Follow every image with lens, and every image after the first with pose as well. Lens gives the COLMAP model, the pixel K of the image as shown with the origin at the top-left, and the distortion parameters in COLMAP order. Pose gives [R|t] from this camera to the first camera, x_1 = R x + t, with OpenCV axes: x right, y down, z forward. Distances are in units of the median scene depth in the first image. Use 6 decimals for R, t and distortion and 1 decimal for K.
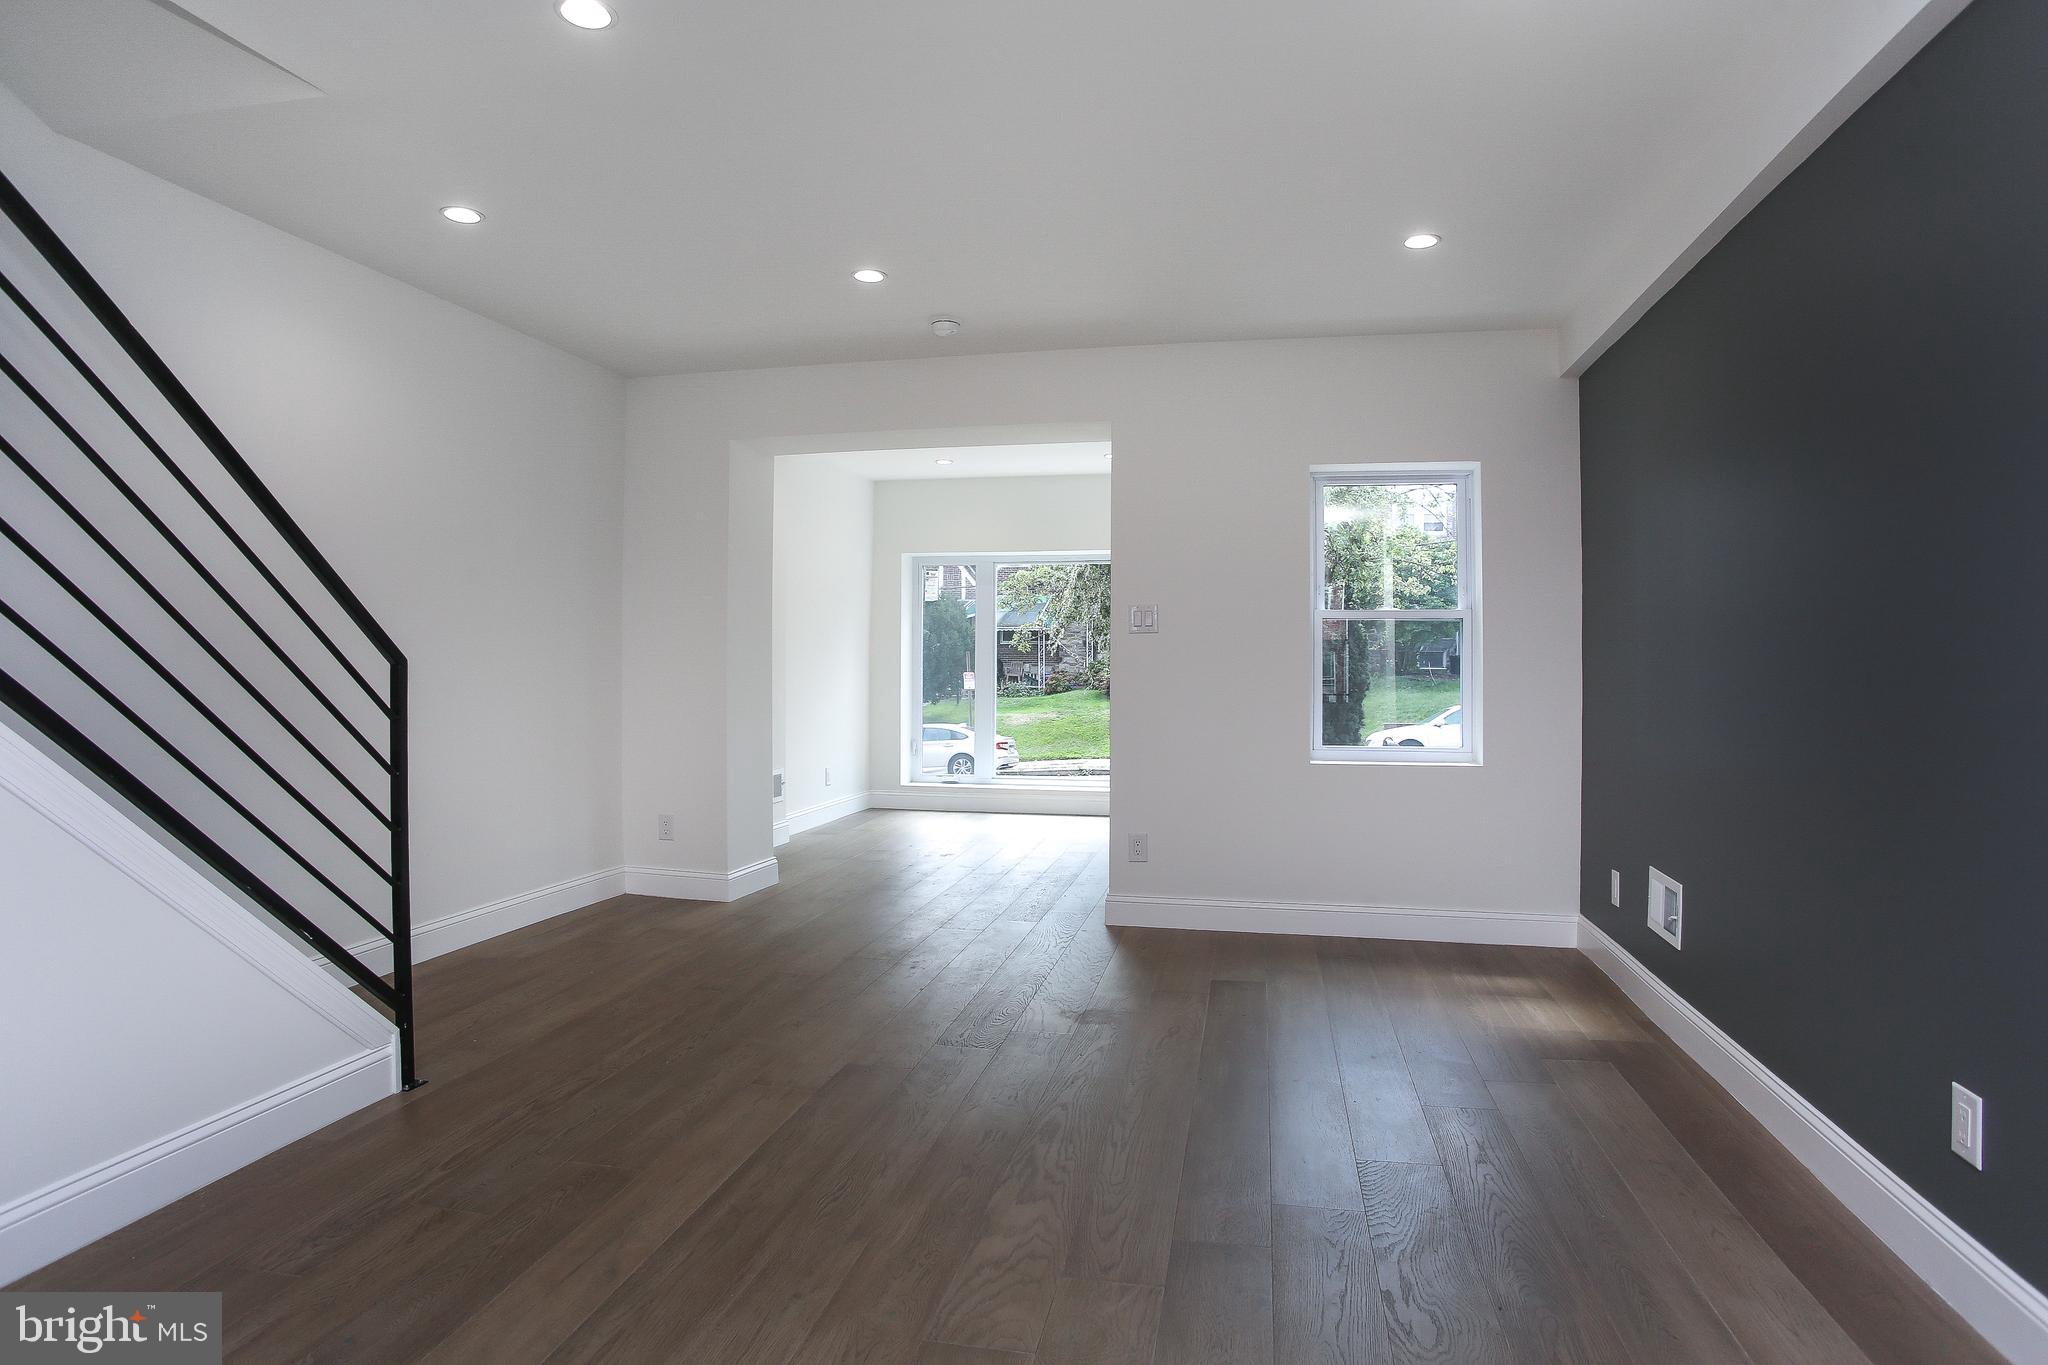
lens RADIAL K [[1128.9, 0, 1057.2], [0, 1128.9, 649.1], [0, 0, 1]] dist [-0.088153, 0.040639]
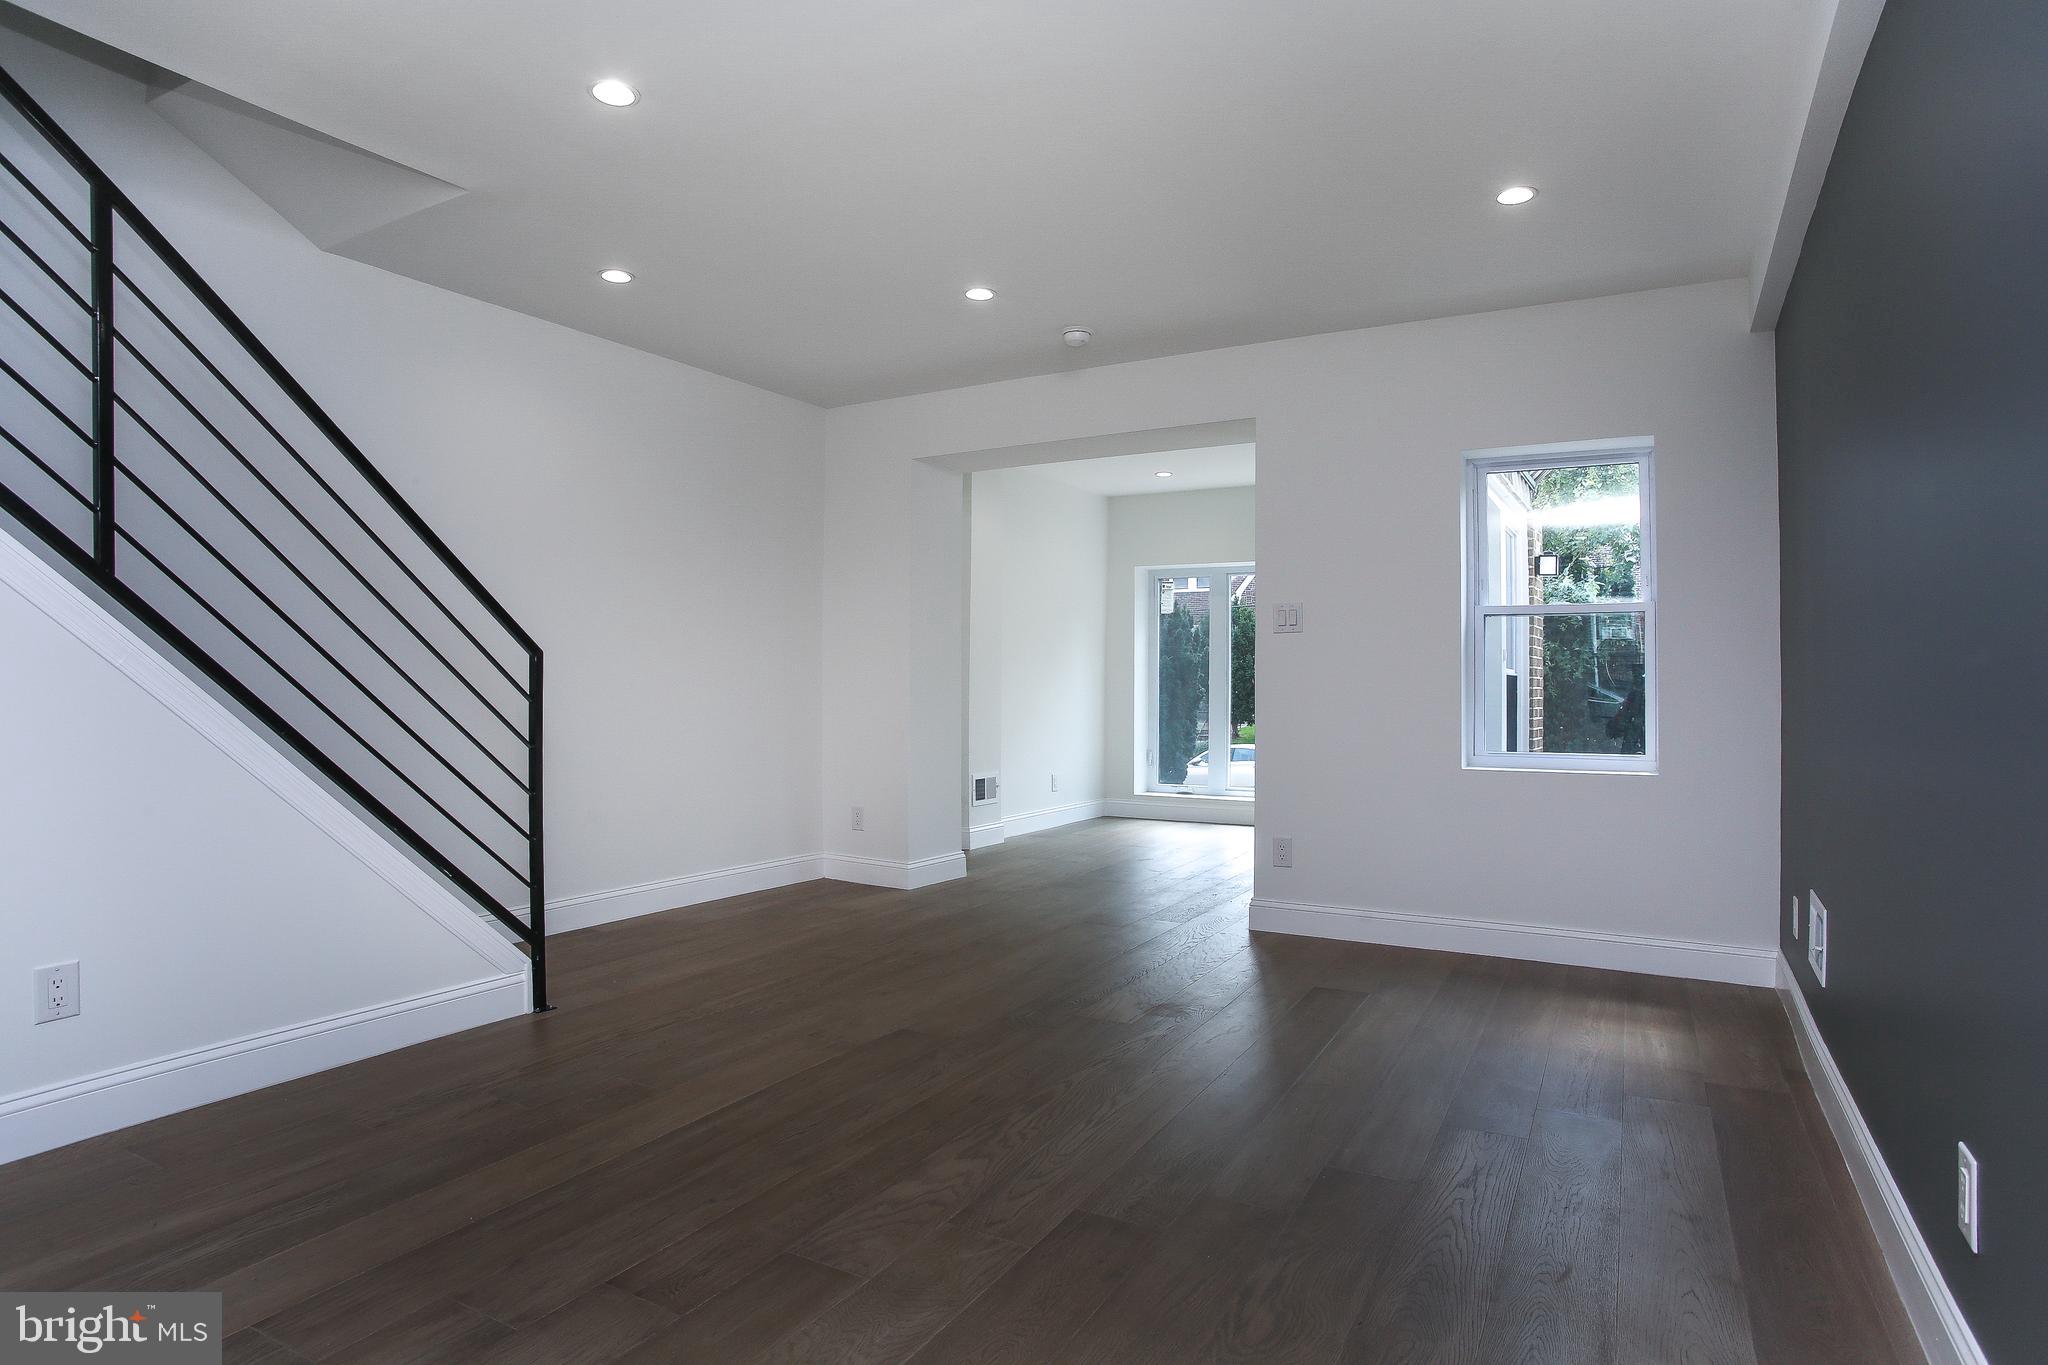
lens RADIAL K [[1128.9, 0, 1044.1], [0, 1128.9, 666.2], [0, 0, 1]] dist [-0.088153, 0.040639]
pose [[0.951671, -0.005330, -0.307072, 0.233780], [0.003472, 0.999972, -0.006596, 0.027527], [0.307099, 0.005211, 0.951663, 0.015297]]
